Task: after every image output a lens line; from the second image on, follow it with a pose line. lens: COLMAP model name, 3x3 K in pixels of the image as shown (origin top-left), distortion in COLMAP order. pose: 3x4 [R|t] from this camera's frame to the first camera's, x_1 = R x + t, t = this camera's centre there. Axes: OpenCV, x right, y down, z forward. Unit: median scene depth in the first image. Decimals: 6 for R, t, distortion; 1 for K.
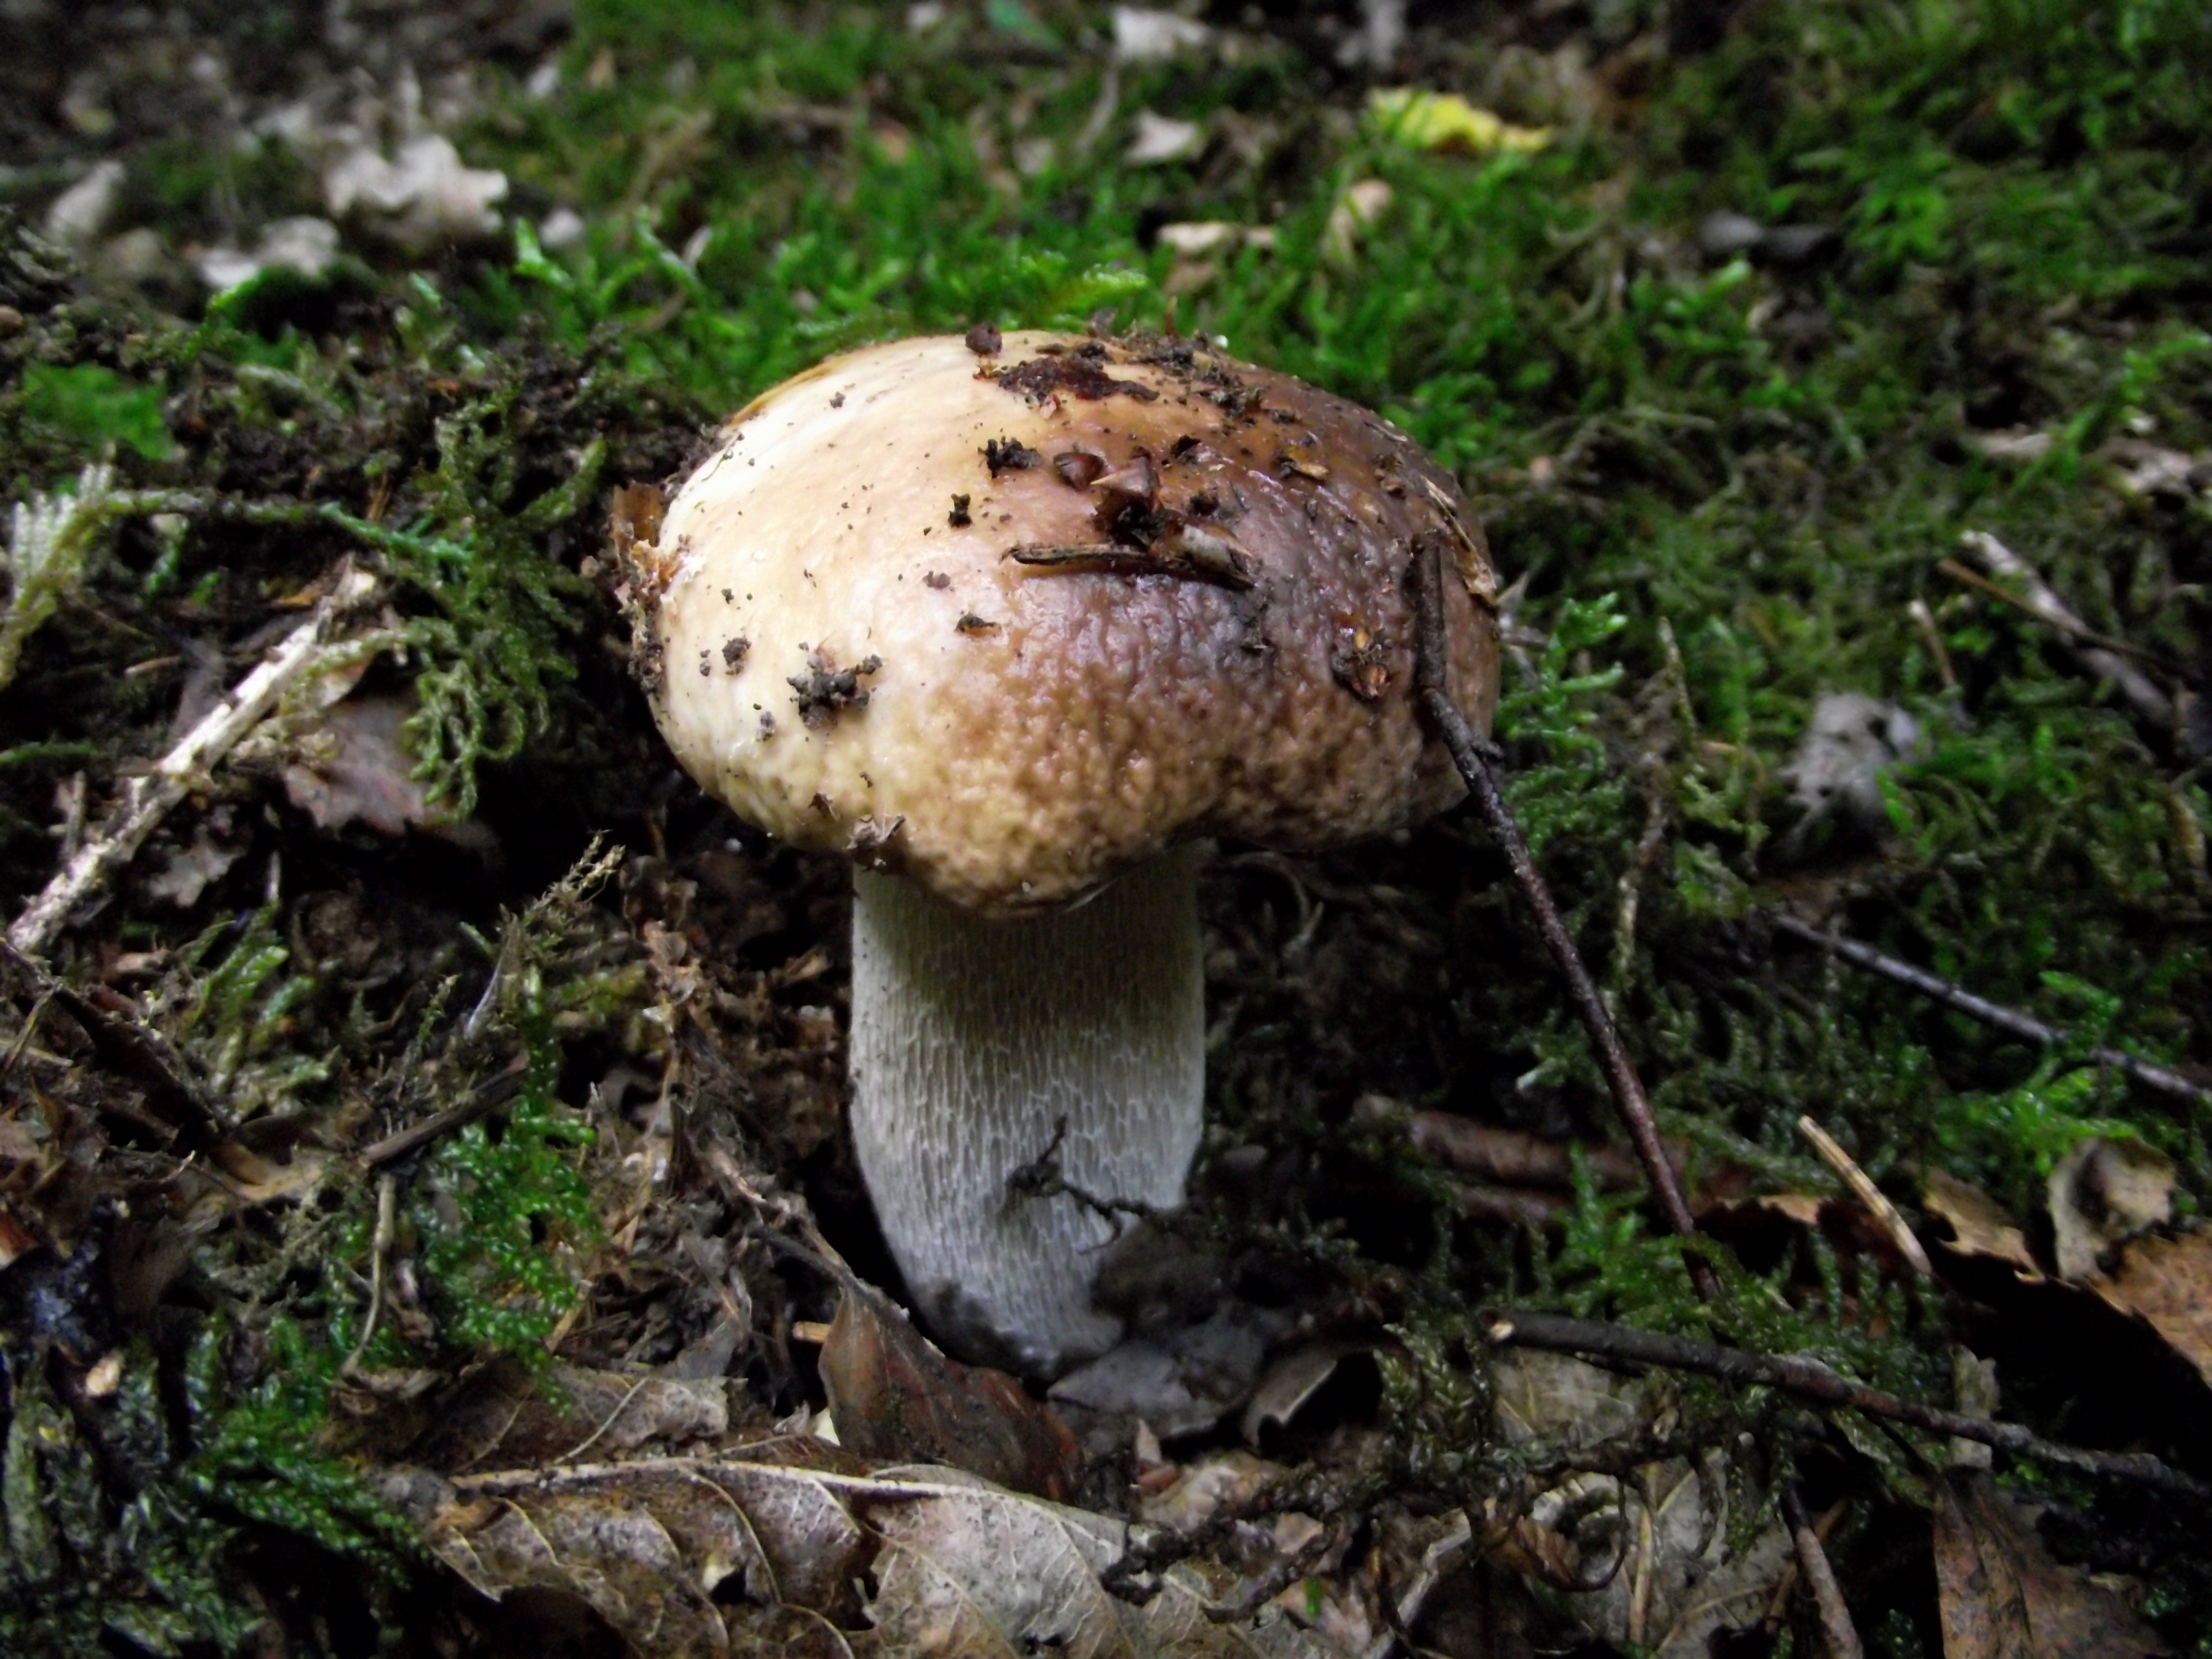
lens RADIAL K [[1640.8, 0, 1218.7], [0, 1640.8, 869.2], [0, 0, 1]] dist [-0.034302, 0.001987]
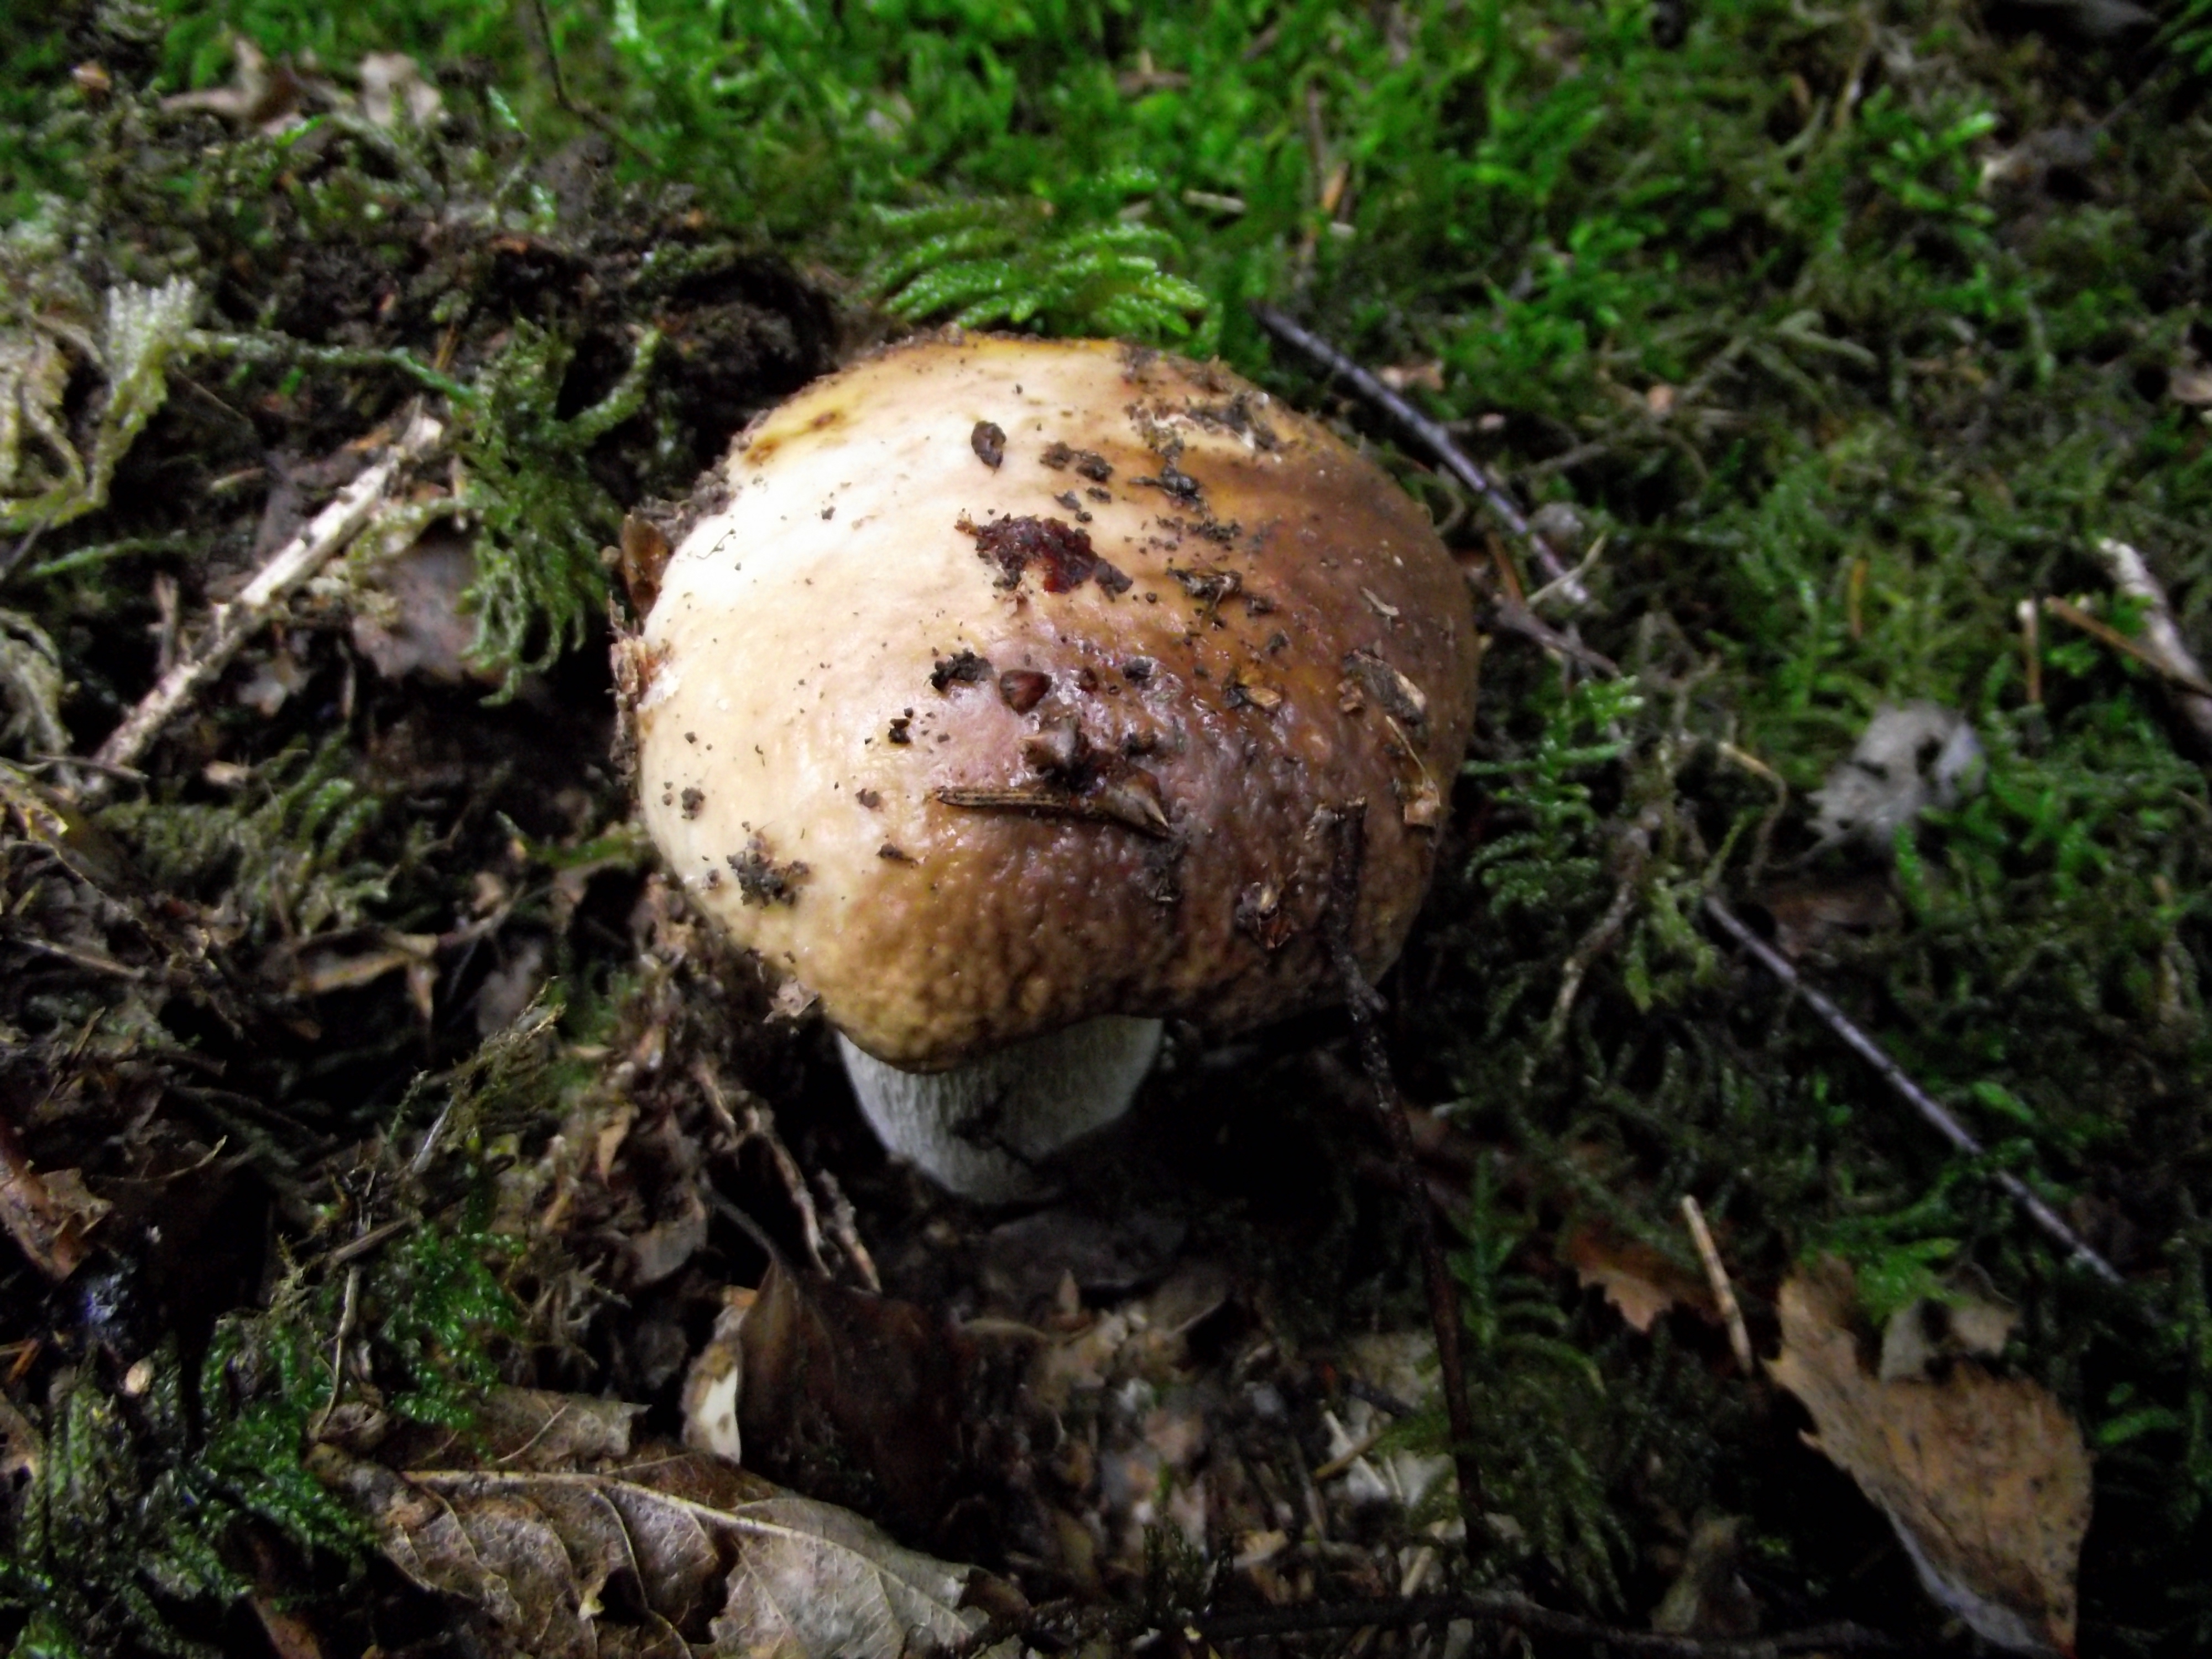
lens RADIAL K [[1640.8, 0, 1218.7], [0, 1640.8, 869.2], [0, 0, 1]] dist [-0.034302, 0.001987]
pose [[0.979268, 0.191486, -0.066091, 0.125392], [-0.161734, 0.935520, 0.314078, -0.491455], [0.121971, -0.296877, 0.947094, 0.011099]]
